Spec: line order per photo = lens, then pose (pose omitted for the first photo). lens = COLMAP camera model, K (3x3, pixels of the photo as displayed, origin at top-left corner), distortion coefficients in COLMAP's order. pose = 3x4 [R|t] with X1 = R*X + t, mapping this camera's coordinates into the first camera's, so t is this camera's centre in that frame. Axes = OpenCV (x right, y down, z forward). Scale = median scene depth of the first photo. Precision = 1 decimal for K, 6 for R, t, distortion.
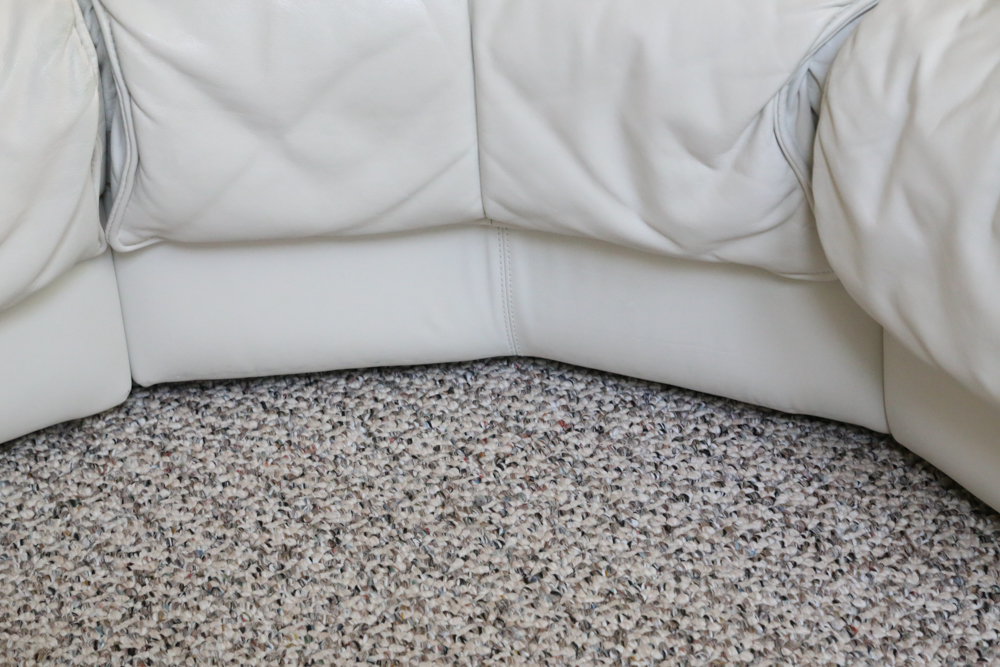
lens RADIAL K [[2688.2, 0, 500.0], [0, 2688.2, 333.5], [0, 0, 1]] dist [0.535838, -0.557835]
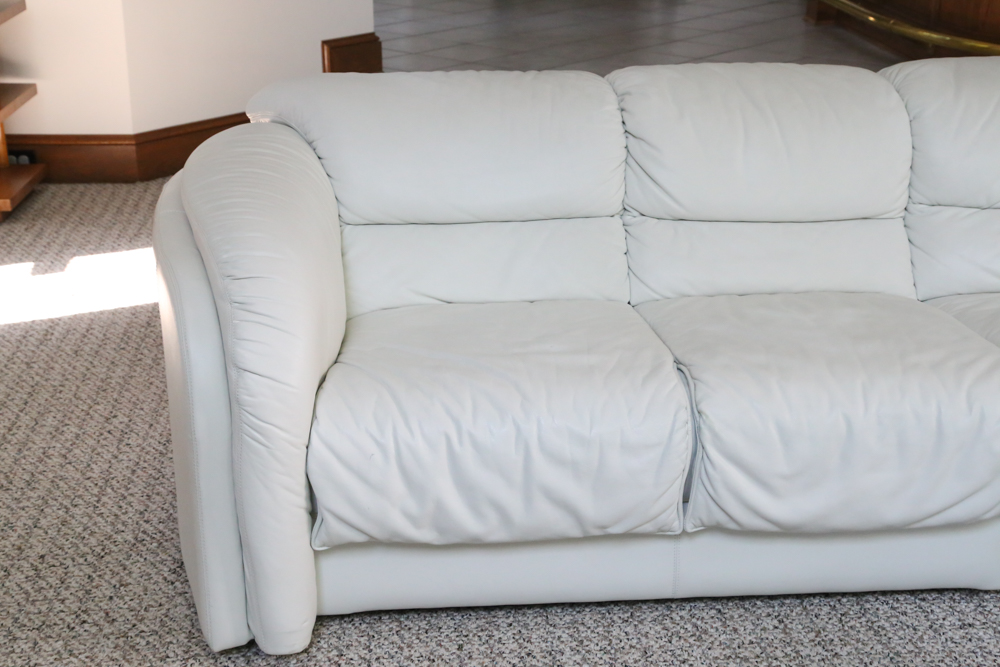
lens RADIAL K [[1488.7, 0, 500.0], [0, 1488.7, 333.5], [0, 0, 1]] dist [0.156098, 0.149023]
pose [[0.884035, 0.225237, -0.409574, -0.046353], [-0.297919, 0.946710, -0.122411, 0.101184], [0.360176, 0.230236, 0.904027, -0.247698]]
